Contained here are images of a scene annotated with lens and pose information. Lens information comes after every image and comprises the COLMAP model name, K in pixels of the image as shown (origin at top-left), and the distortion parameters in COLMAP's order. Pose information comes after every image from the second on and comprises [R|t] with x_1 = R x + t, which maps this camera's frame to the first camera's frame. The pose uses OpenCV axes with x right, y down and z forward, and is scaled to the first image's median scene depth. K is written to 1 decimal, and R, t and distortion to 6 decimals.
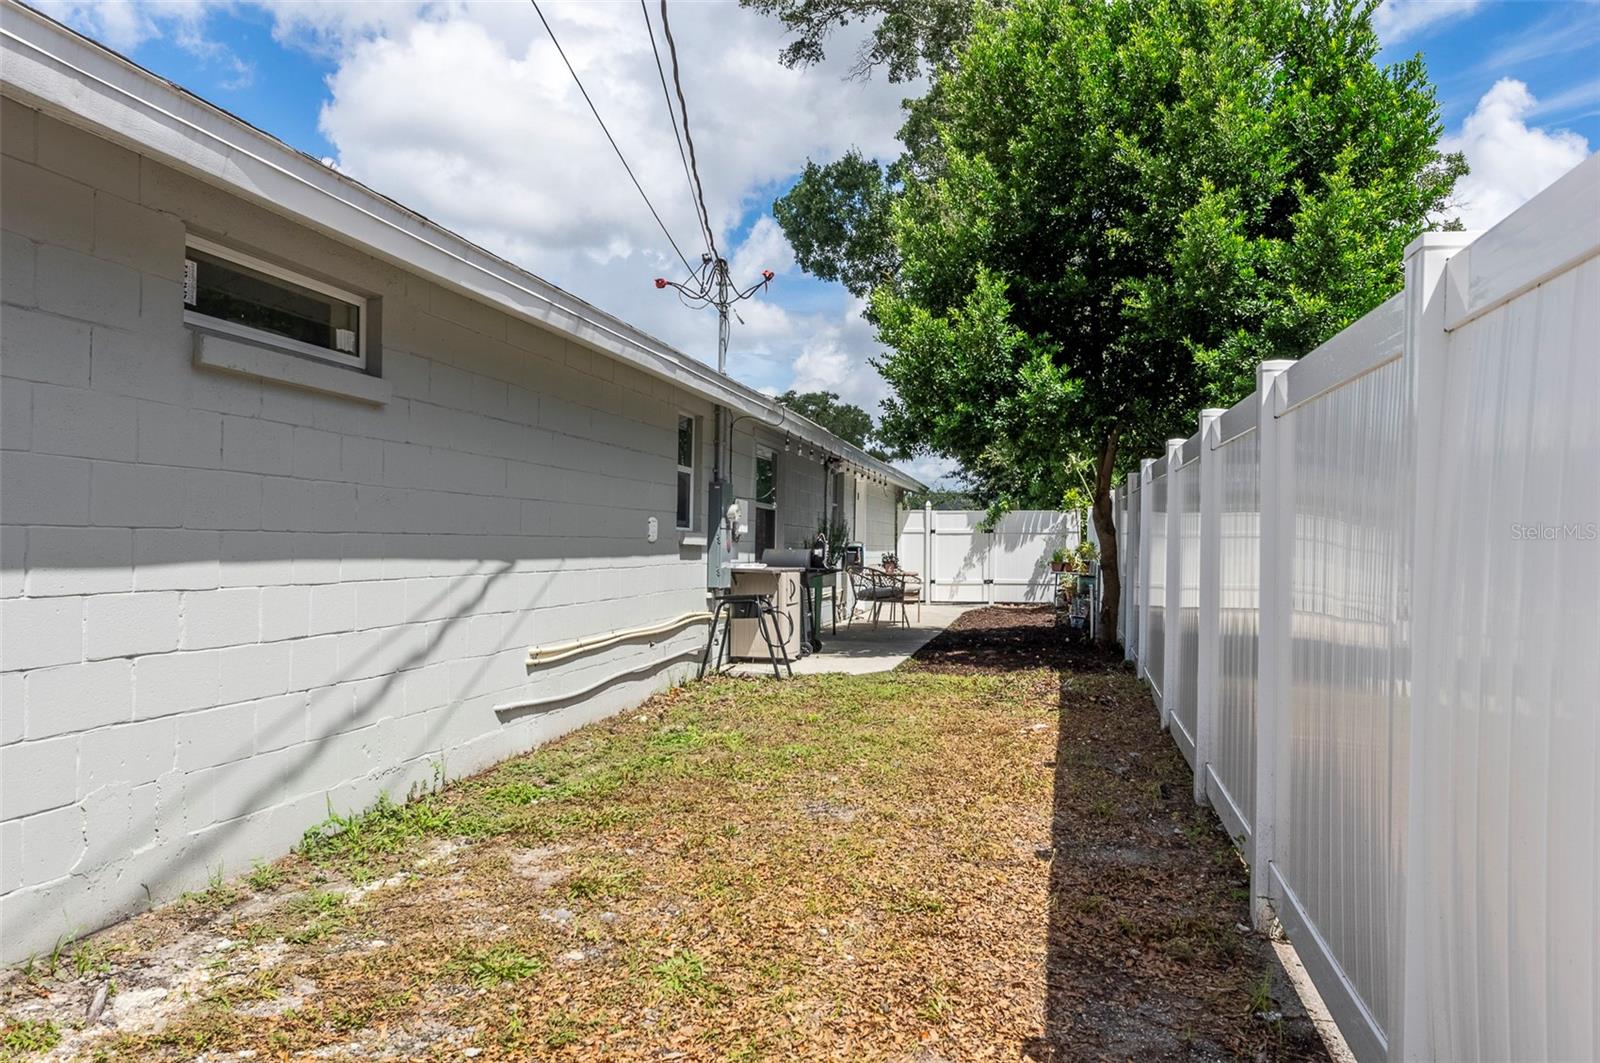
lens RADIAL K [[1228.7, 0, 800.5], [0, 1228.7, 535.0], [0, 0, 1]] dist [0.008236, -0.000469]
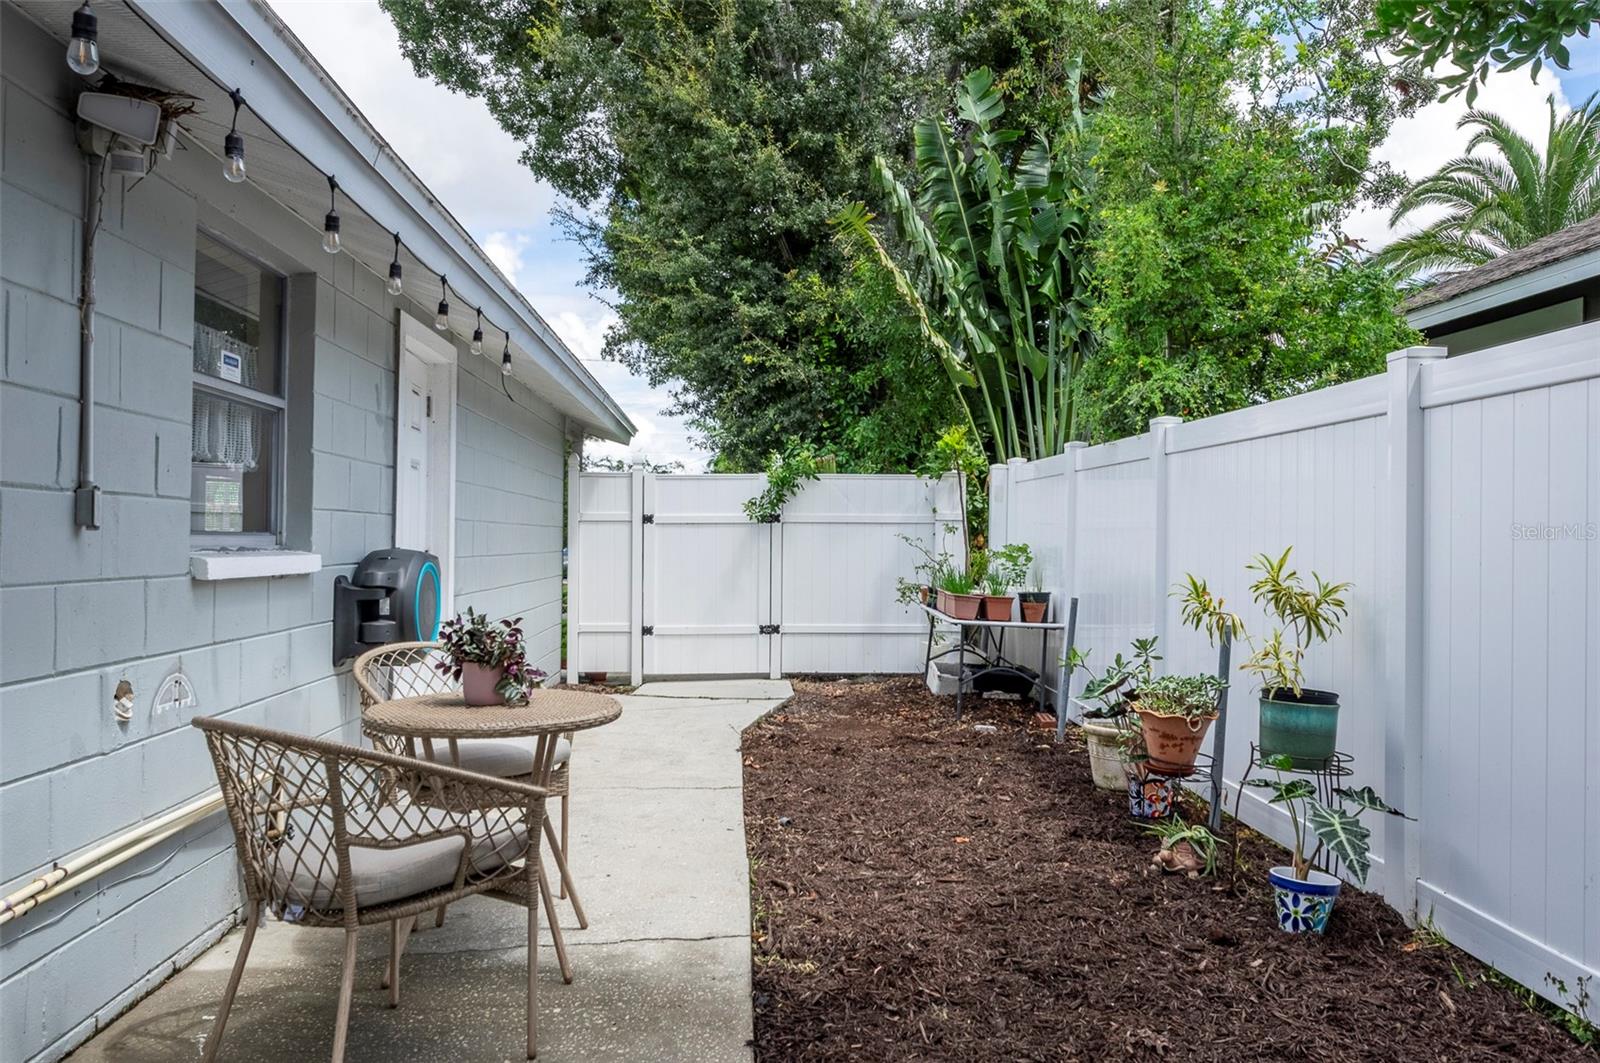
lens RADIAL K [[1228.7, 0, 801.4], [0, 1228.7, 533.5], [0, 0, 1]] dist [0.008236, -0.000469]
pose [[0.971019, -0.001439, 0.239000, 0.054760], [0.001715, 0.999998, -0.000948, 0.002614], [-0.238998, 0.001331, 0.971019, 0.547599]]
